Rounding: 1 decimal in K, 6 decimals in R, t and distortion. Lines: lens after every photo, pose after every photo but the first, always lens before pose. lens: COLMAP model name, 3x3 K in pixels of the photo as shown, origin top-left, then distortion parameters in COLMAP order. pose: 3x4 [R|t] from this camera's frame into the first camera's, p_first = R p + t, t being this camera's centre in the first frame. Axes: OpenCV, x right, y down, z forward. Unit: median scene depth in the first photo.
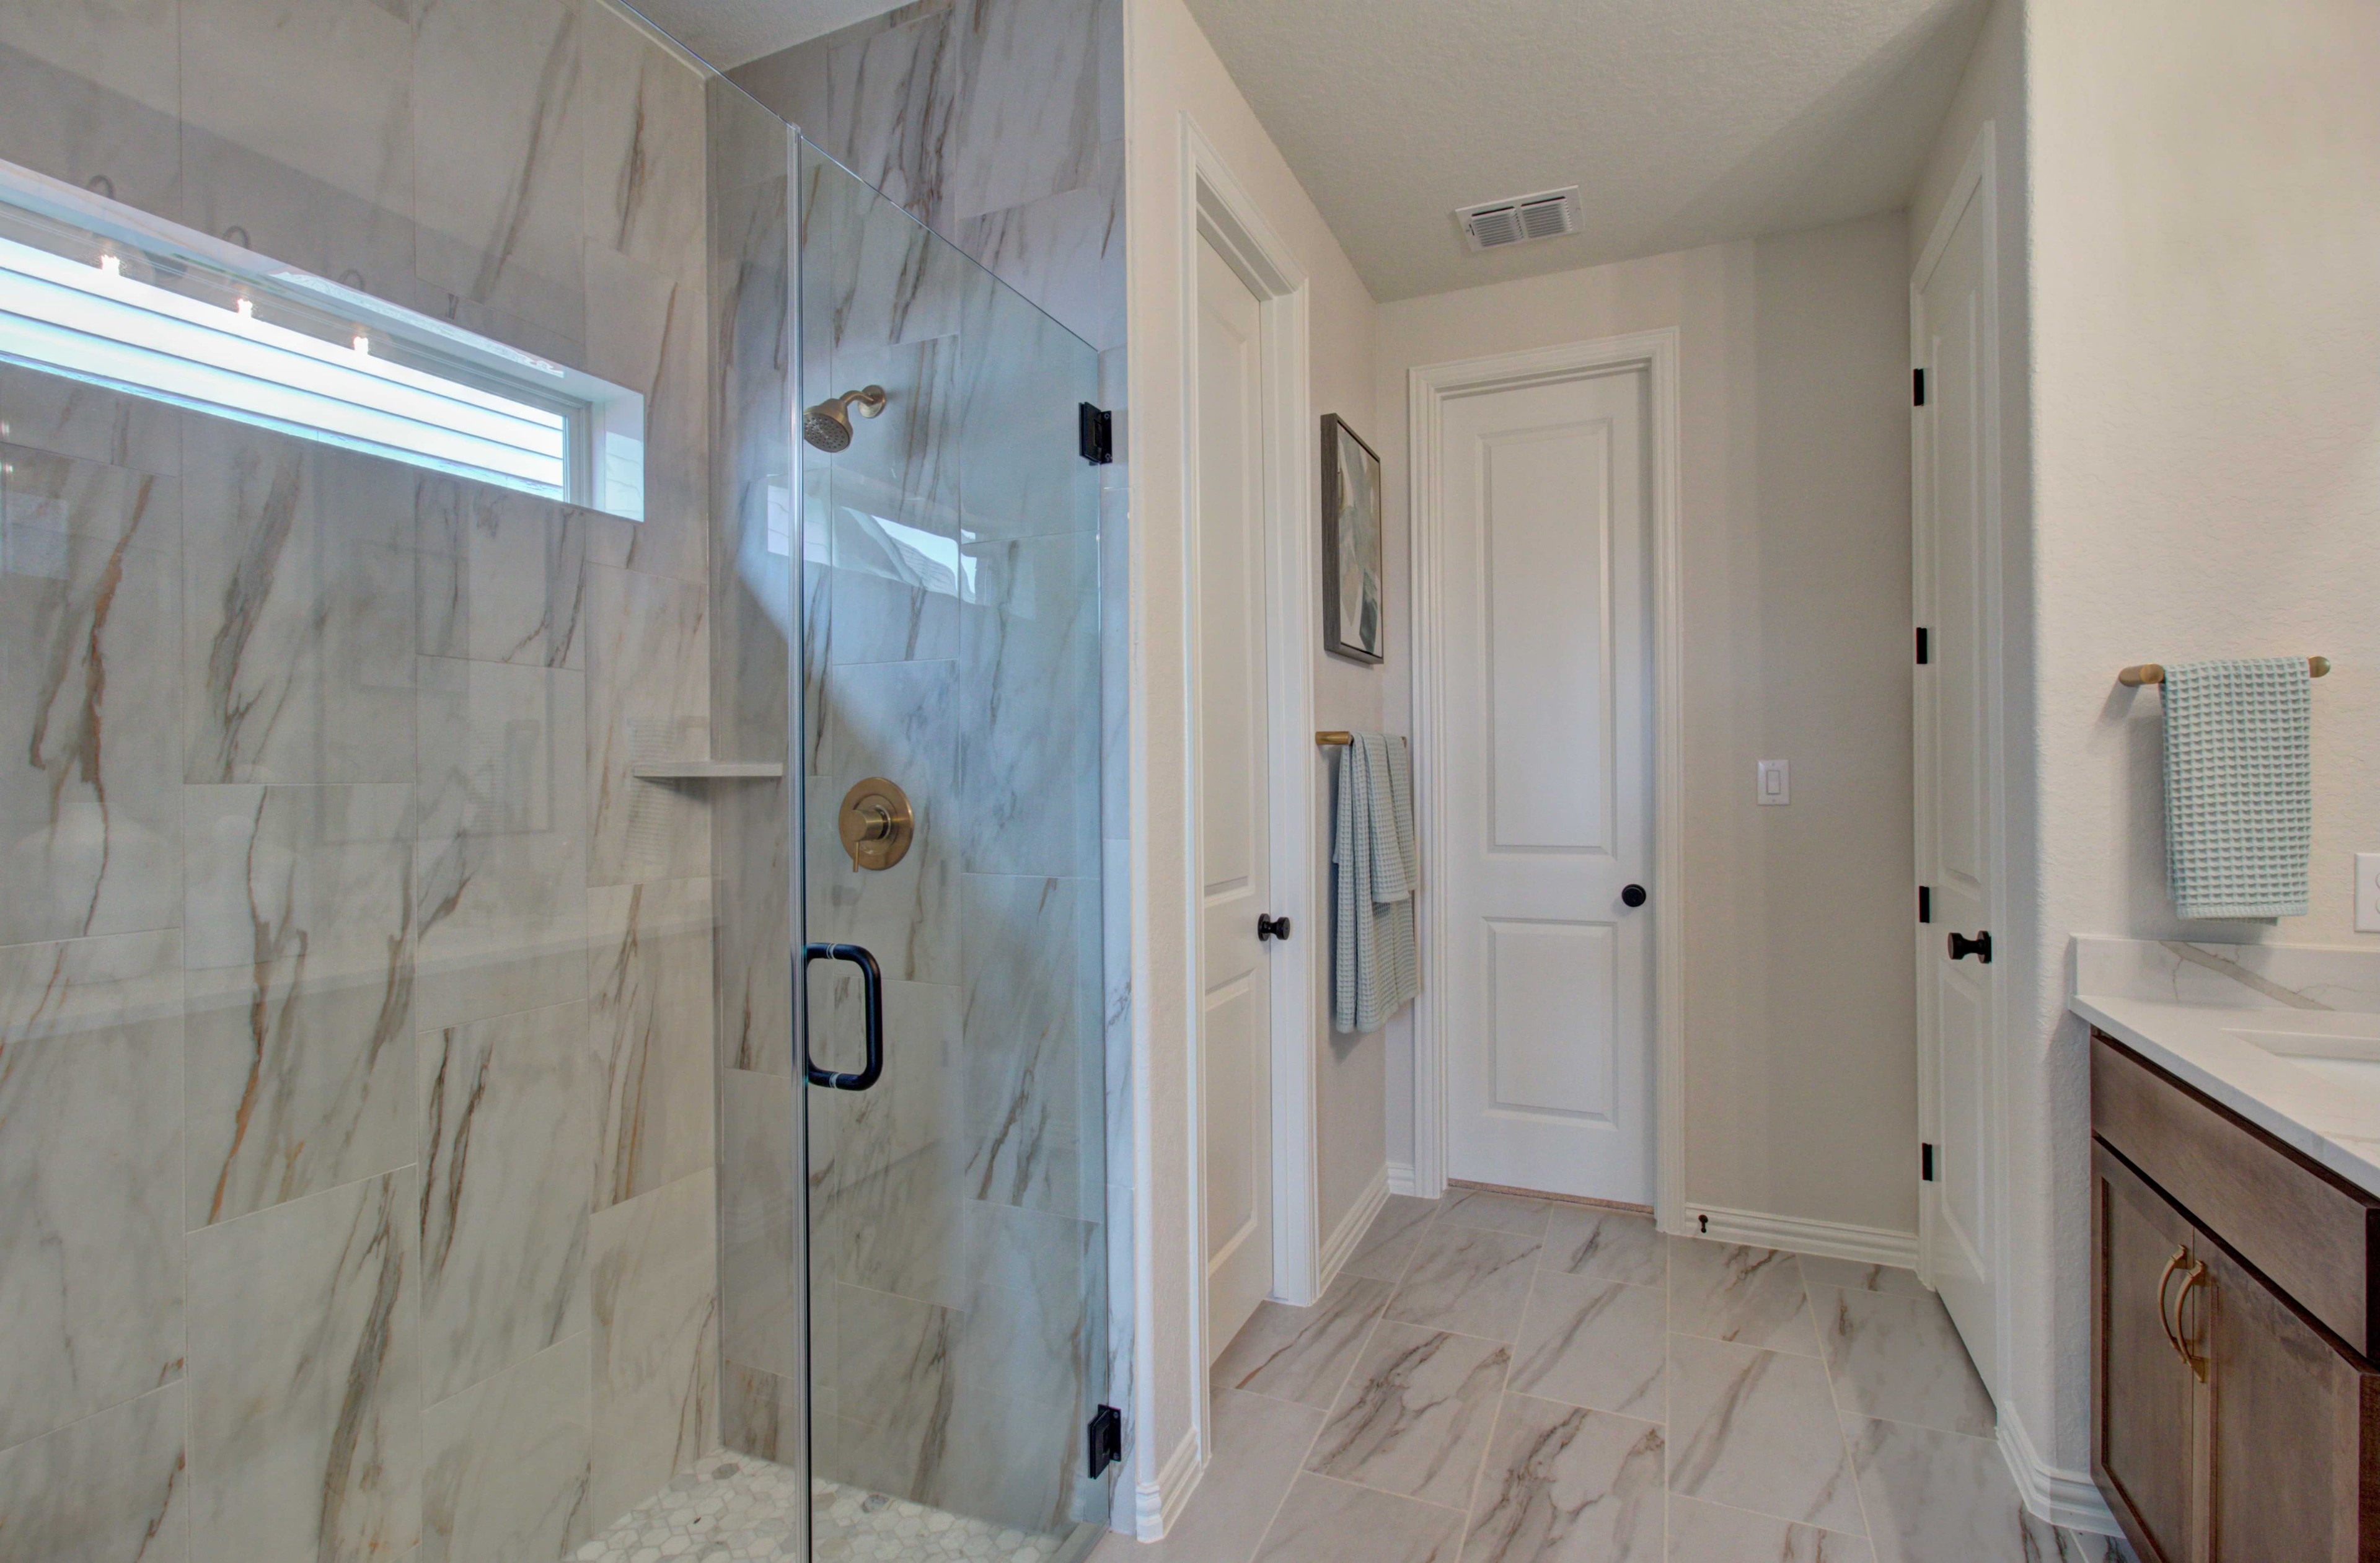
lens RADIAL K [[1089.5, 0, 1185.3], [0, 1089.5, 779.0], [0, 0, 1]] dist [-0.003569, 0.000377]
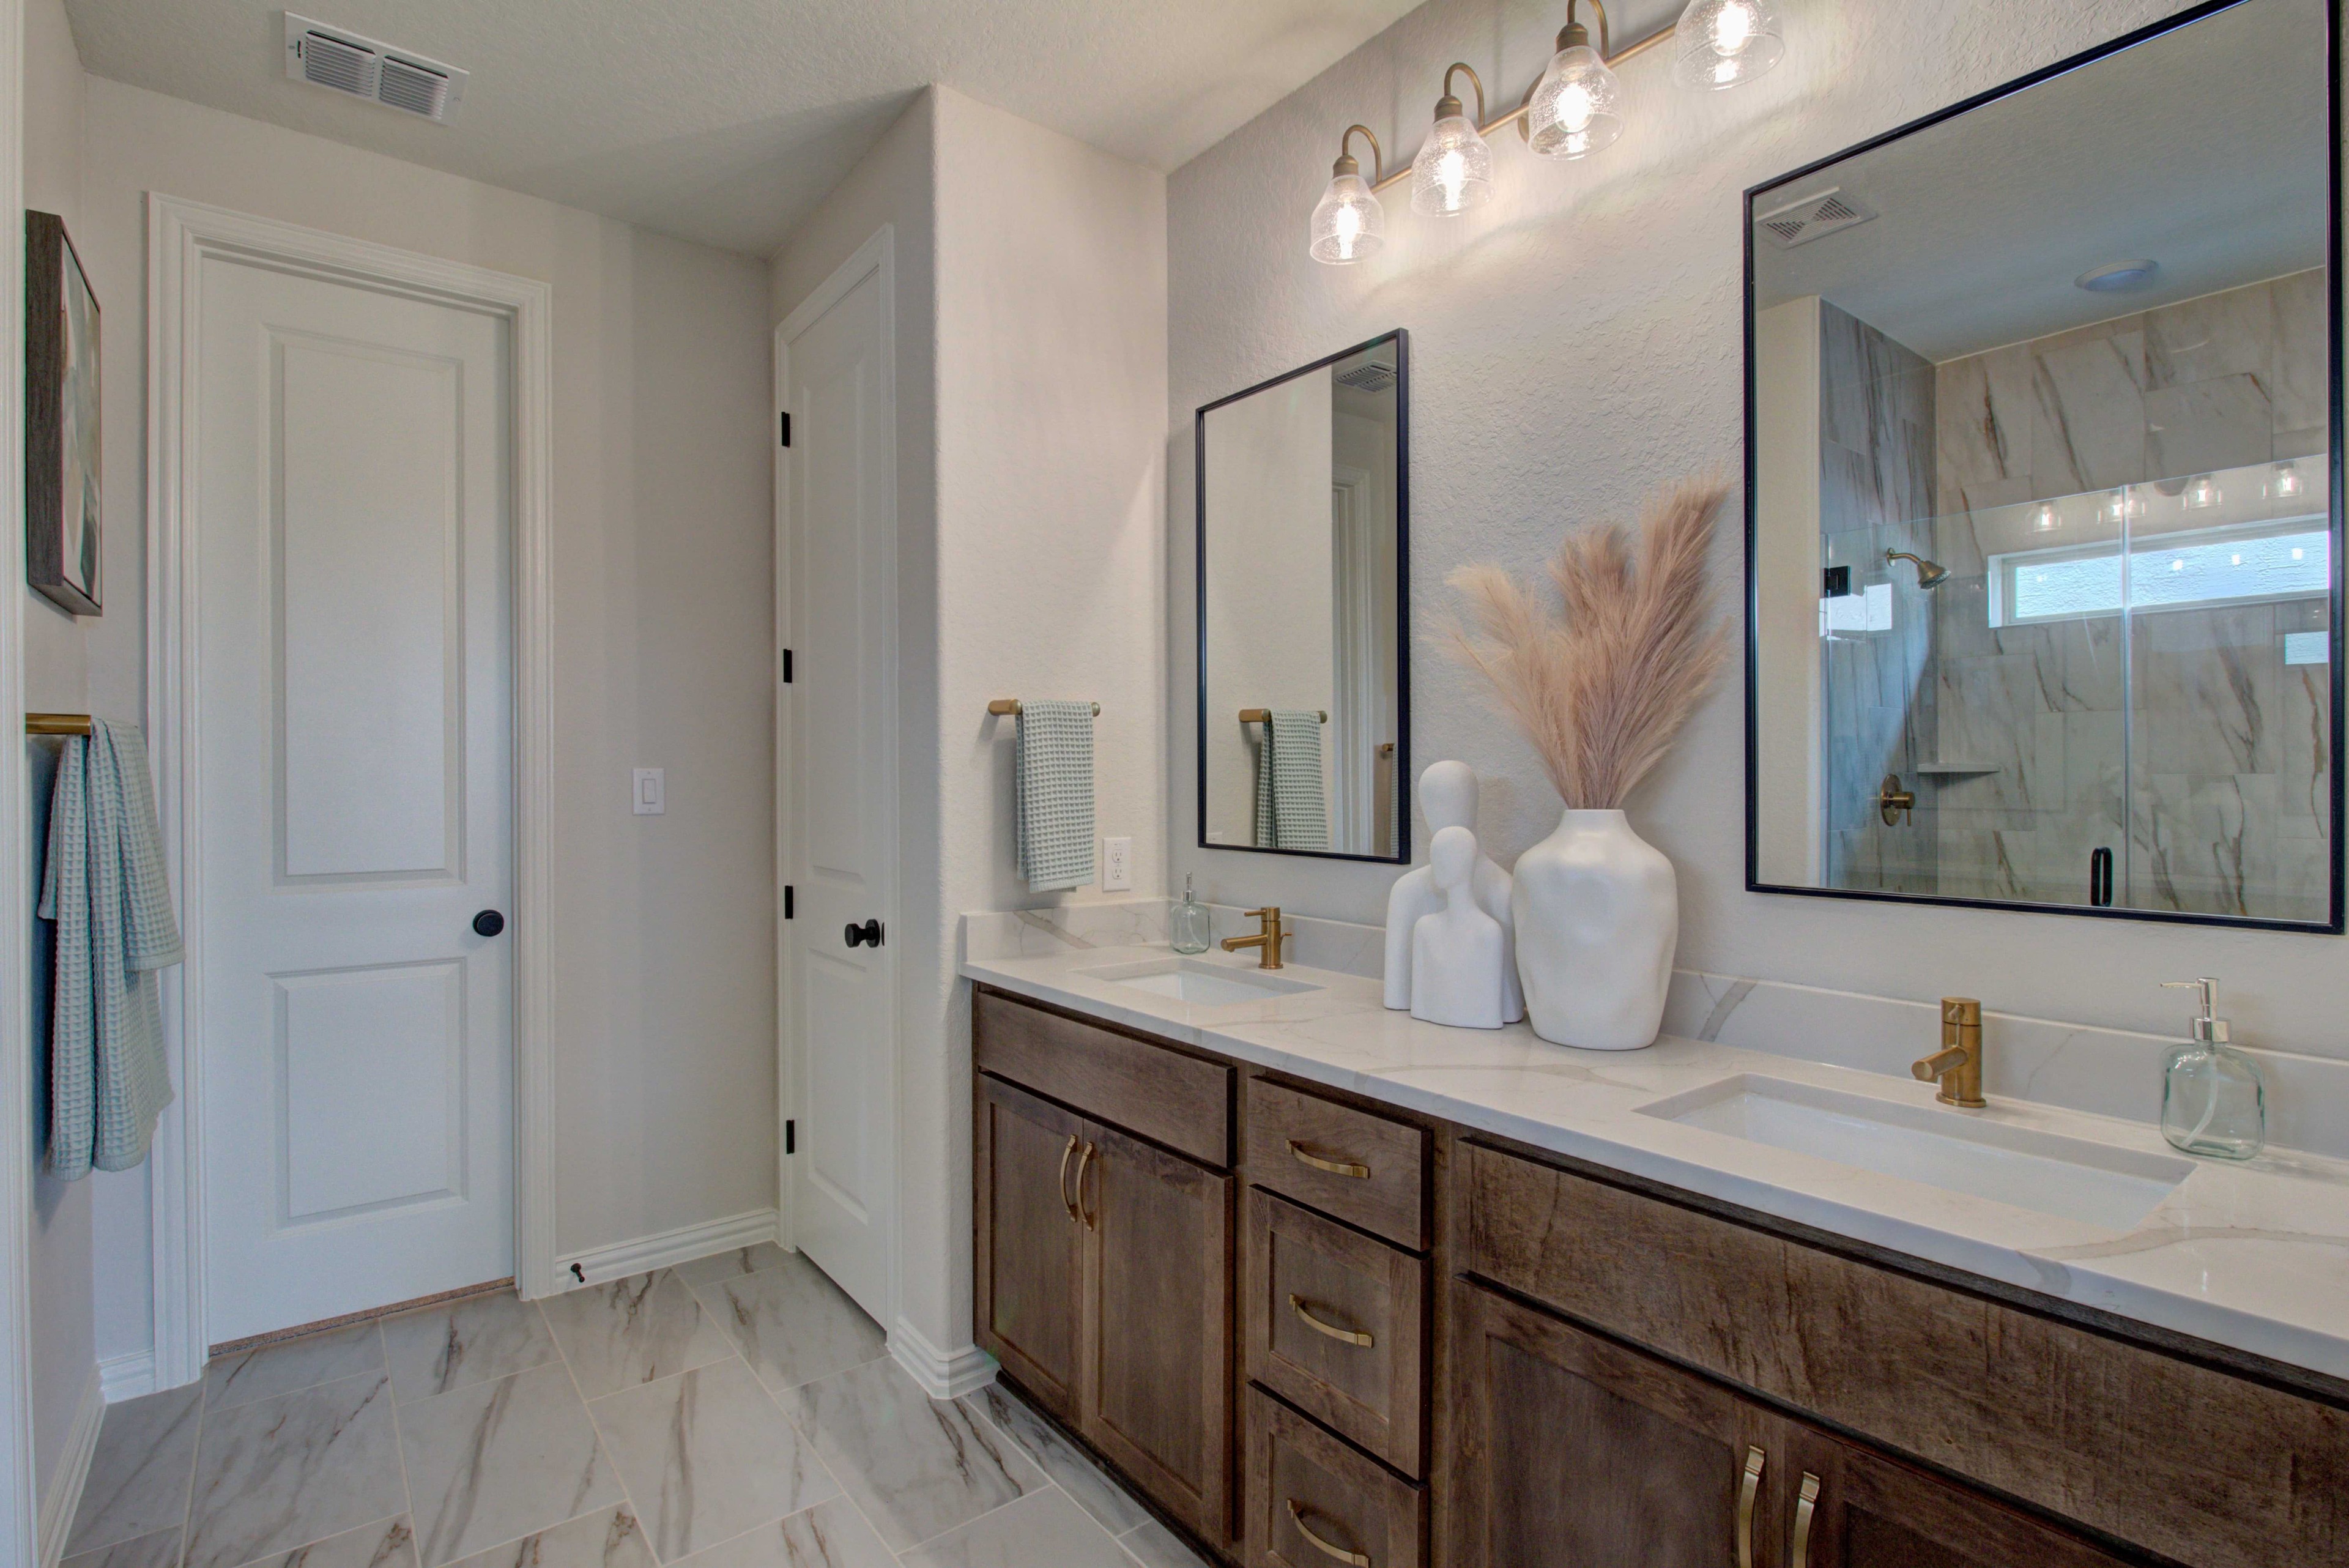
lens RADIAL K [[1116.9, 0, 1168.6], [0, 1116.9, 785.2], [0, 0, 1]] dist [0.009977, -0.011193]
pose [[0.481388, 0.001242, 0.876507, -0.119987], [0.000954, 0.999998, -0.001941, -0.000180], [-0.876507, 0.001771, 0.481386, 0.115584]]
